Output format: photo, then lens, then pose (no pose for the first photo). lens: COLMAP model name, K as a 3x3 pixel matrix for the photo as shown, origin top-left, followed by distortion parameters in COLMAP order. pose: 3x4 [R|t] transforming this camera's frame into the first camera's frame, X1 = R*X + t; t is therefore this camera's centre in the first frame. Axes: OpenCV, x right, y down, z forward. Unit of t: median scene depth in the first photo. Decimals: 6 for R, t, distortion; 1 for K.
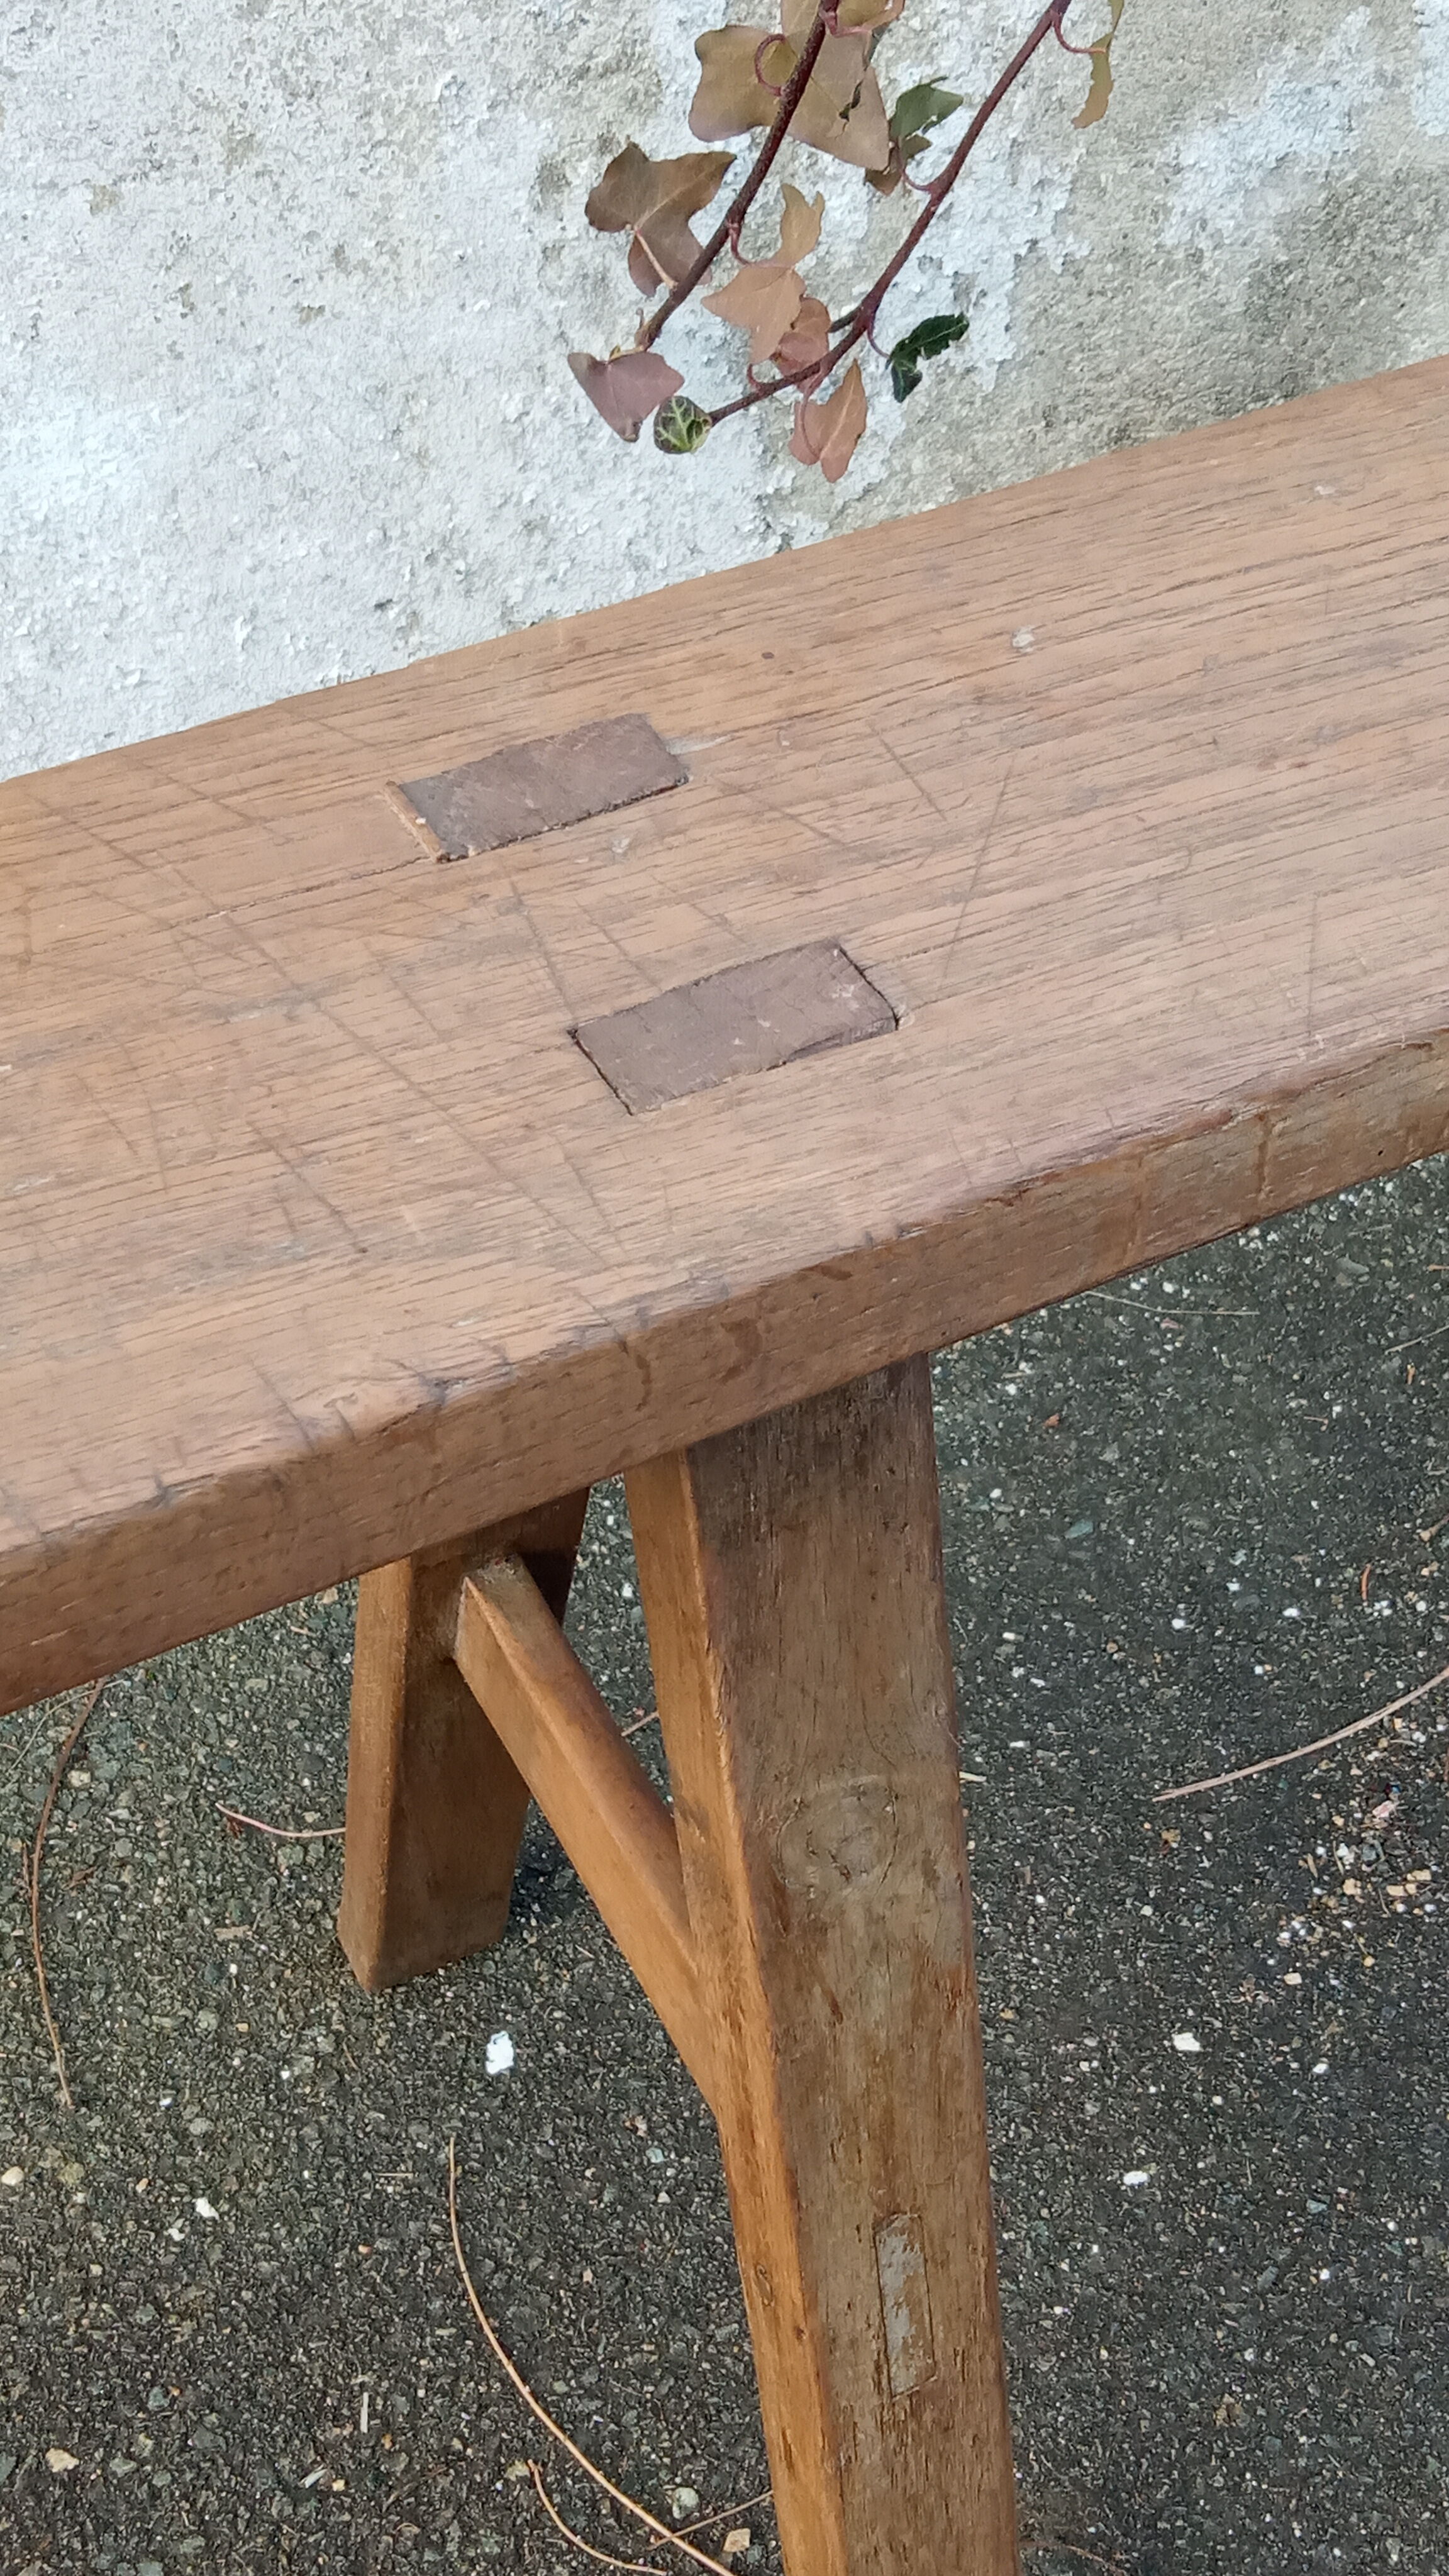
lens RADIAL K [[3235.5, 0, 731.9], [0, 3235.5, 1291.5], [0, 0, 1]] dist [0.049427, 0.000000]
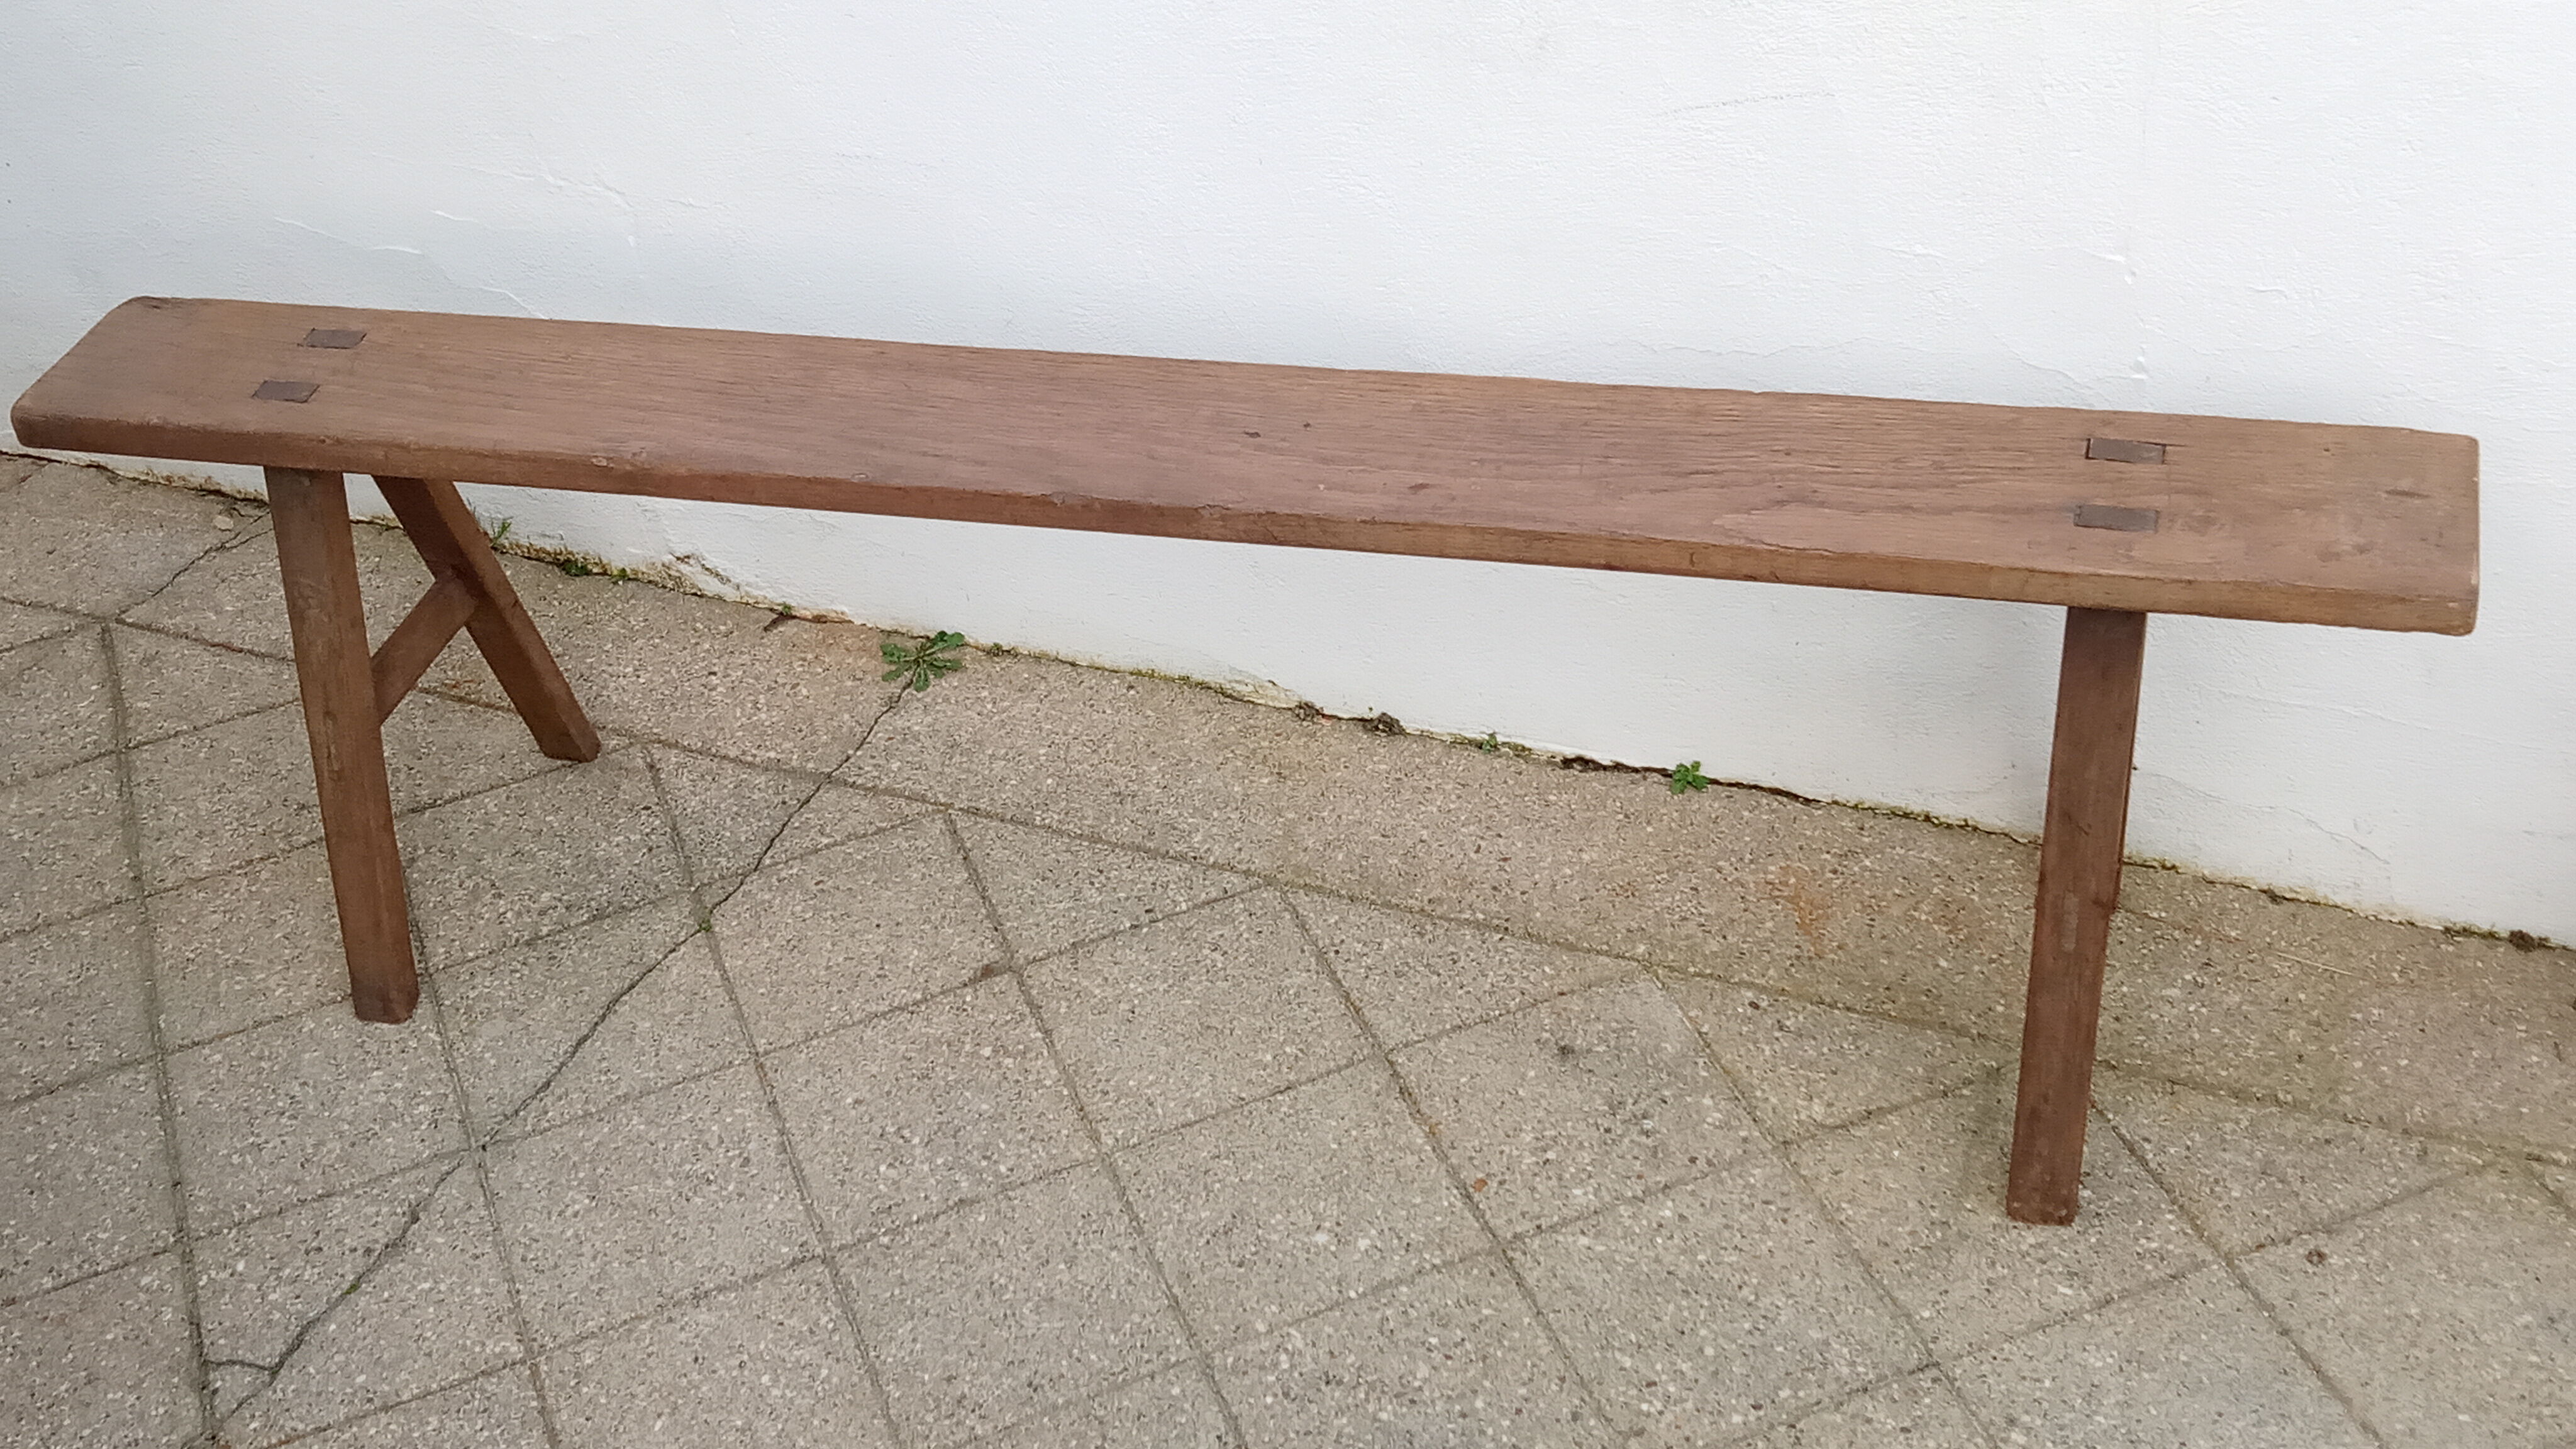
lens RADIAL K [[3235.5, 0, 1297.6], [0, 3235.5, 692.3], [0, 0, 1]] dist [0.049427, 0.000000]
pose [[0.712632, 0.368238, -0.597124, 2.375889], [-0.407441, 0.910145, 0.075017, -0.376792], [0.571094, 0.189833, 0.798633, -1.086965]]
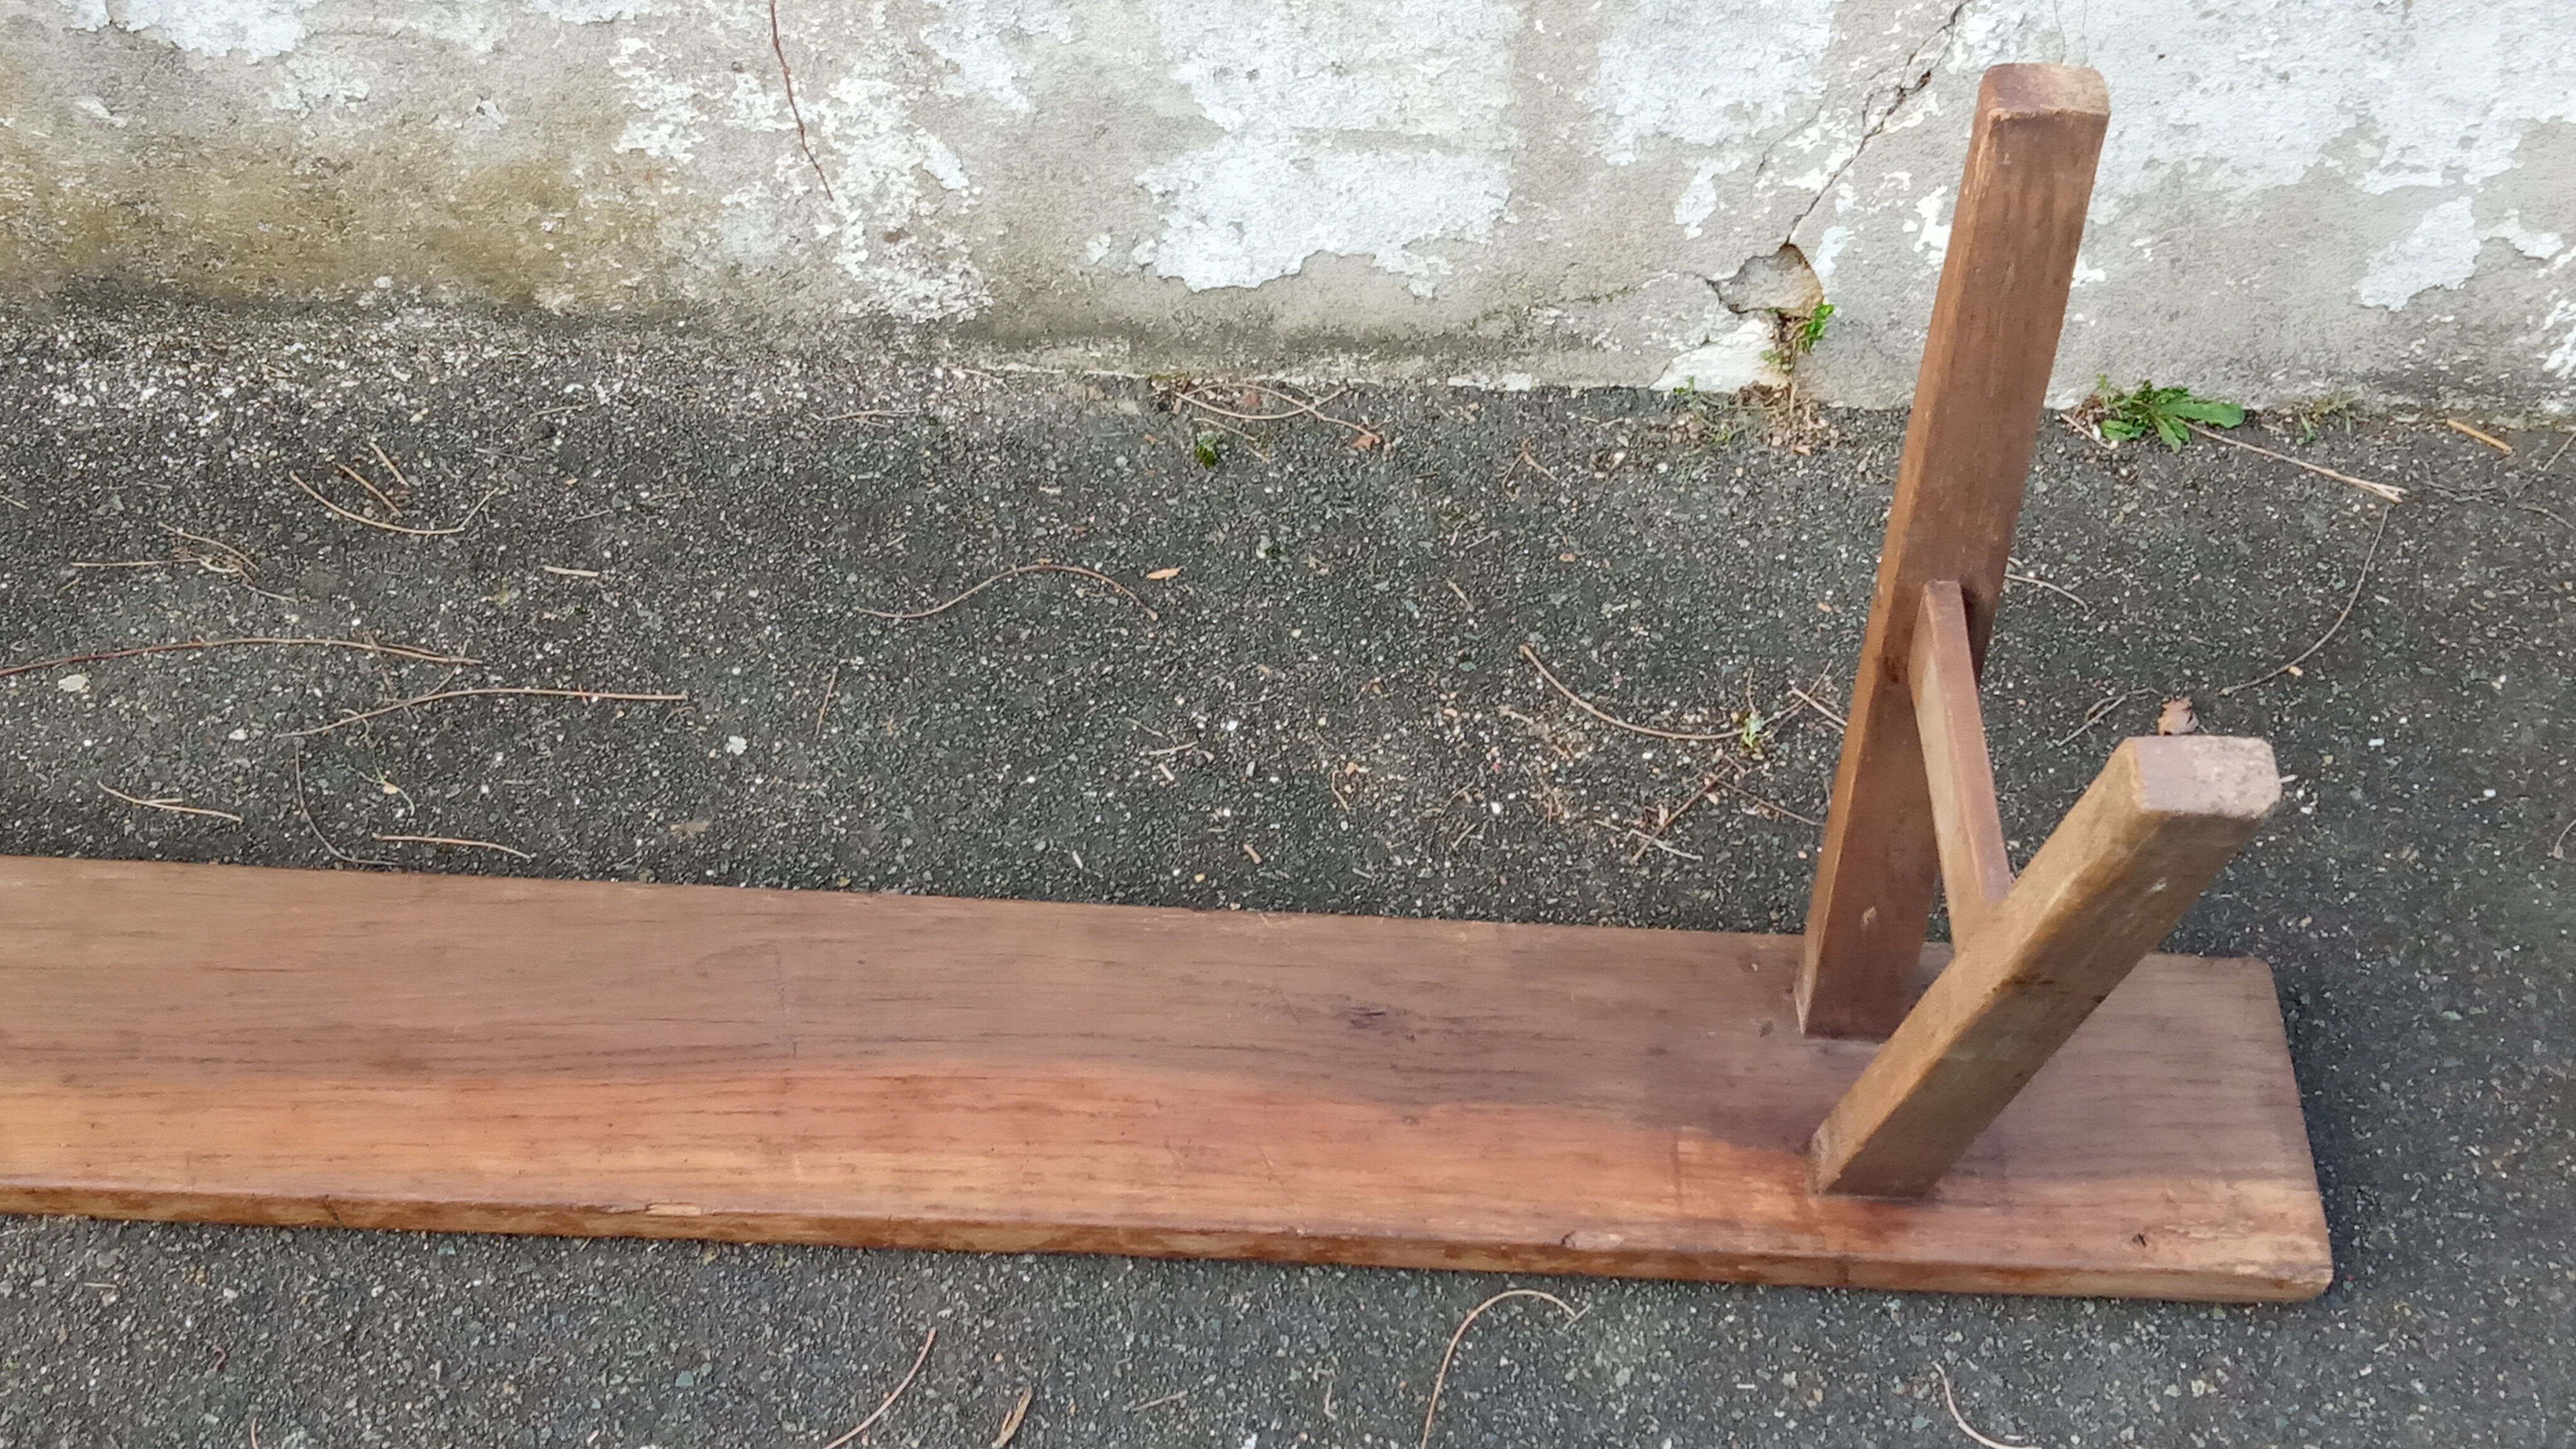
lens RADIAL K [[3235.5, 0, 1303.0], [0, 3235.5, 710.7], [0, 0, 1]] dist [0.049427, 0.000000]
pose [[0.907833, 0.371695, -0.194118, 1.339583], [-0.351503, 0.926966, 0.131070, -0.401820], [0.228659, -0.050757, 0.972182, -0.354084]]
